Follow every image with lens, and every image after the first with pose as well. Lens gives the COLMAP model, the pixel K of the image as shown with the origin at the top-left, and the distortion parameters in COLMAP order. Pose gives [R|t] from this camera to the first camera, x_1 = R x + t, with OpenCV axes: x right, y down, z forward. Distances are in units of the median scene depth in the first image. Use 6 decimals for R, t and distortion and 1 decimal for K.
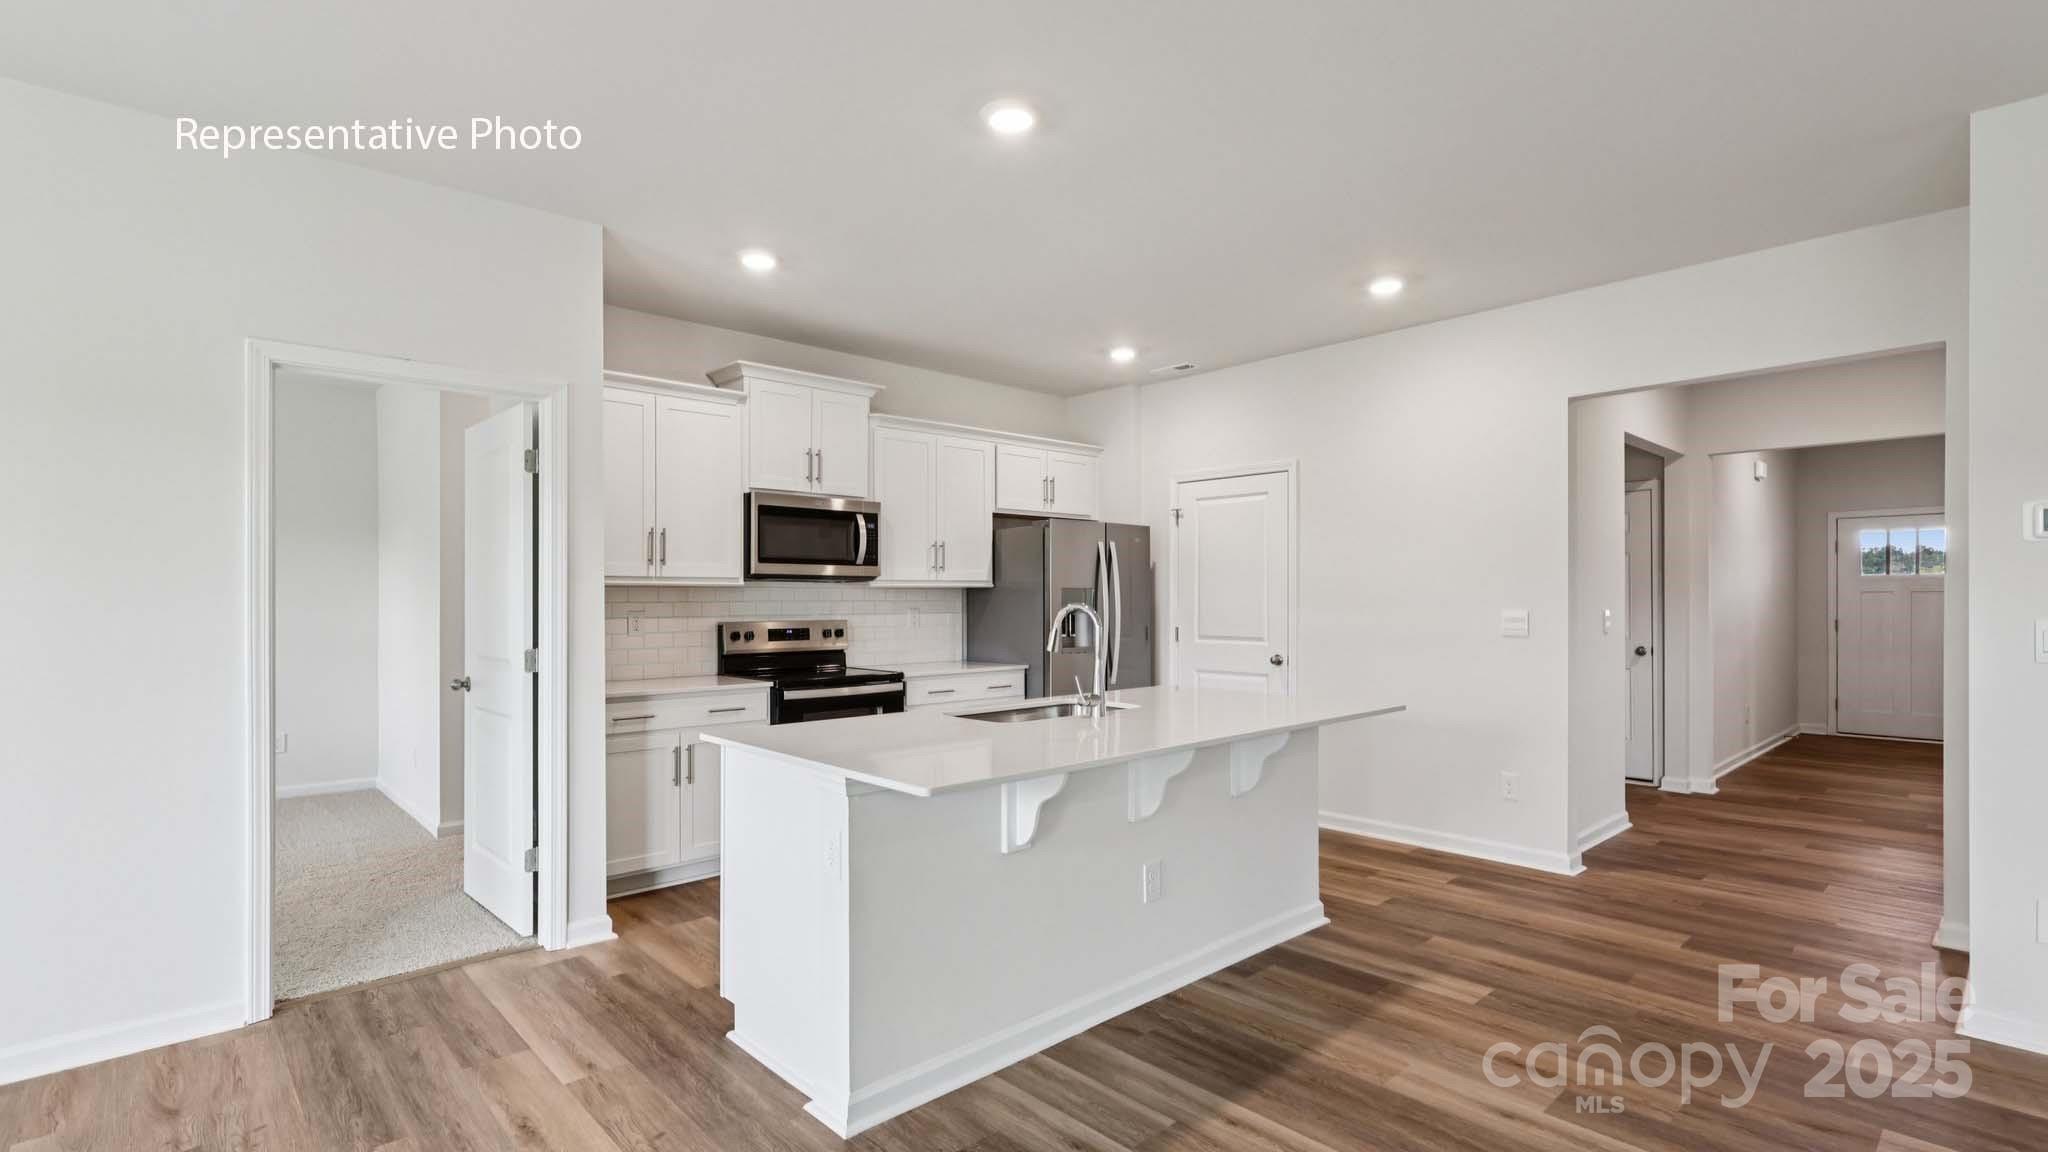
lens RADIAL K [[964.3, 0, 1015.6], [0, 964.3, 589.3], [0, 0, 1]] dist [-0.001053, -0.000494]
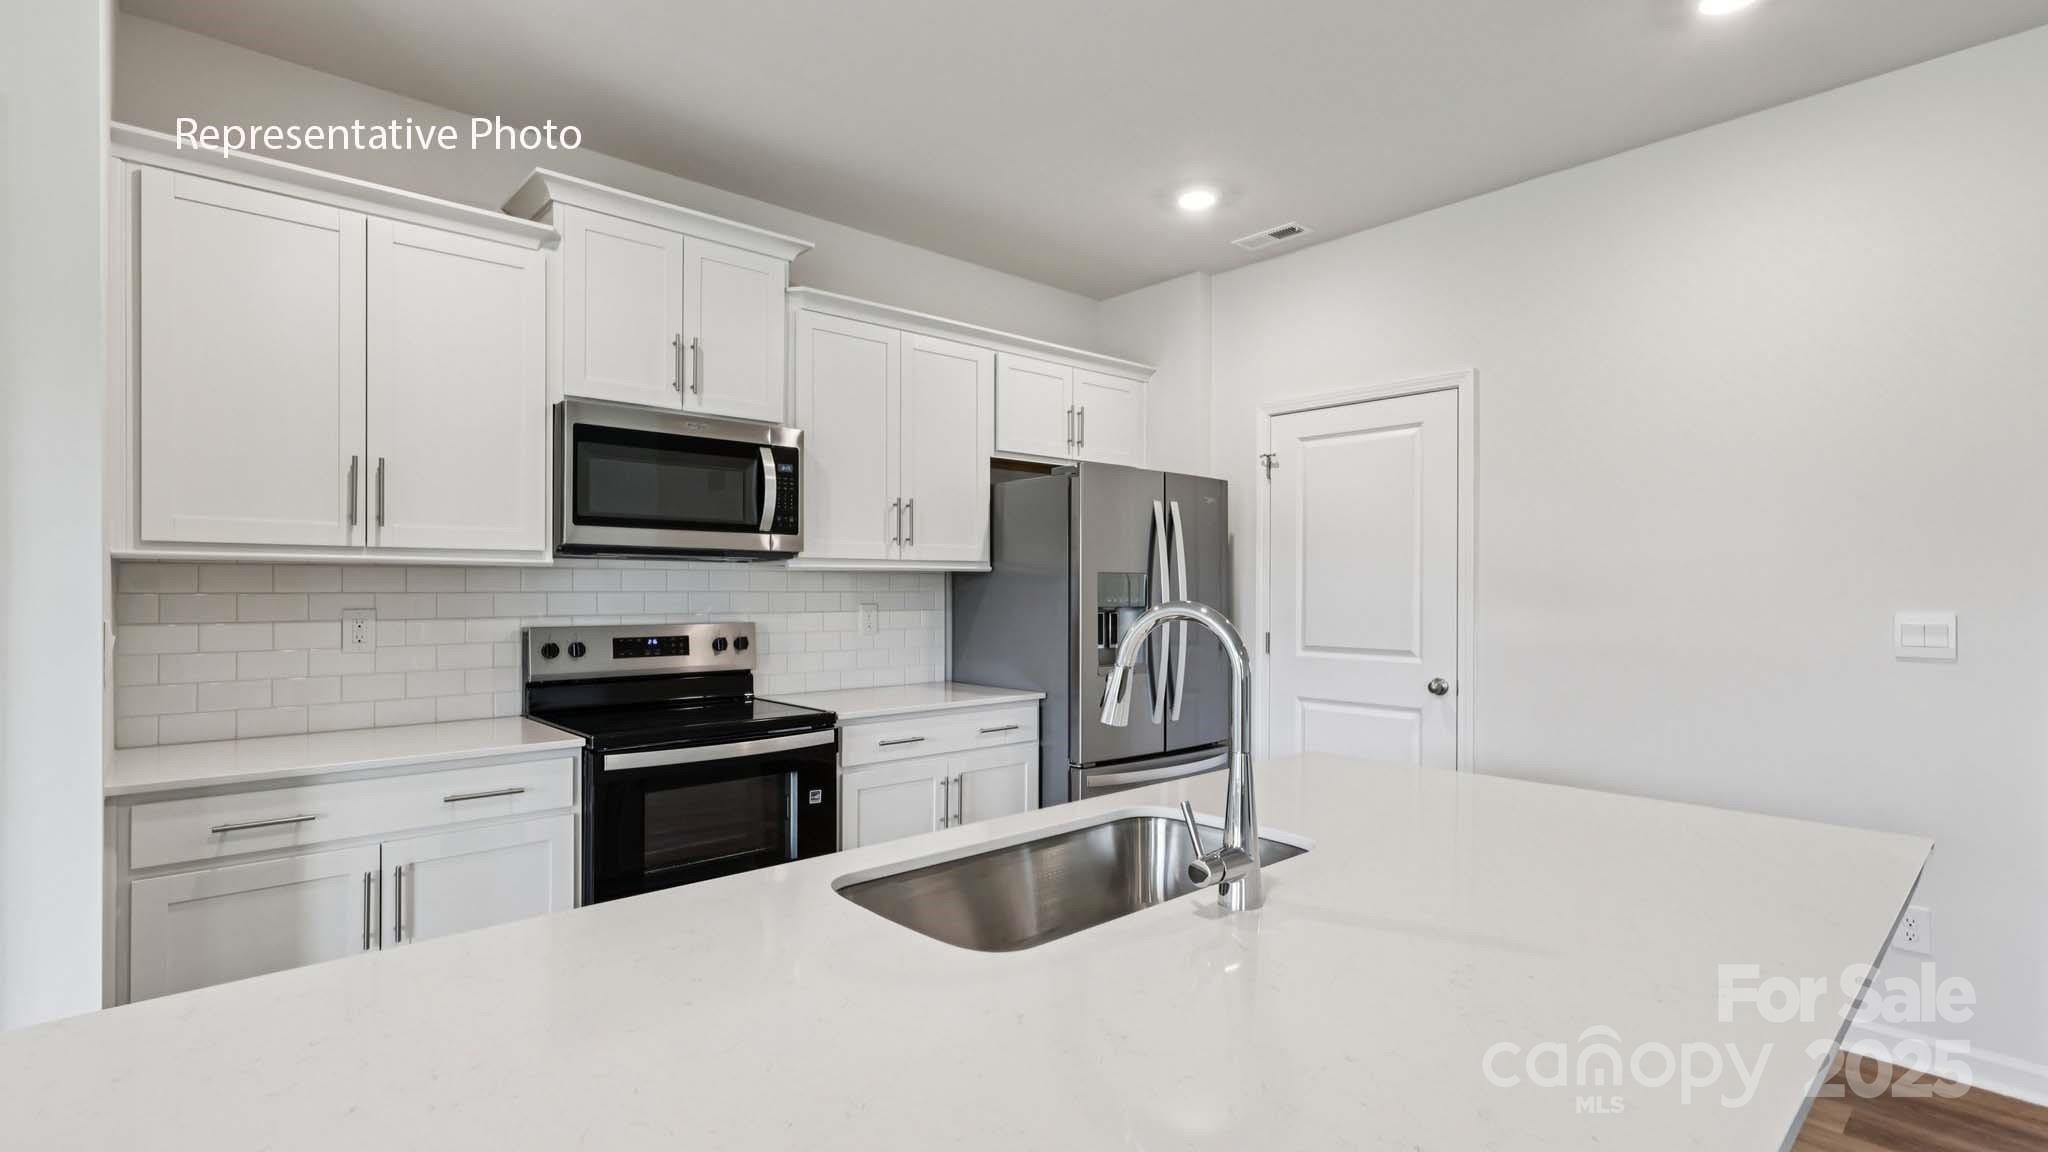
lens RADIAL K [[964.3, 0, 1015.6], [0, 964.3, 589.3], [0, 0, 1]] dist [-0.001053, -0.000494]
pose [[0.999922, 0.003033, -0.012144, 0.001675], [-0.002900, 0.999936, 0.010980, 0.003227], [0.012176, -0.010944, 0.999866, 0.382742]]
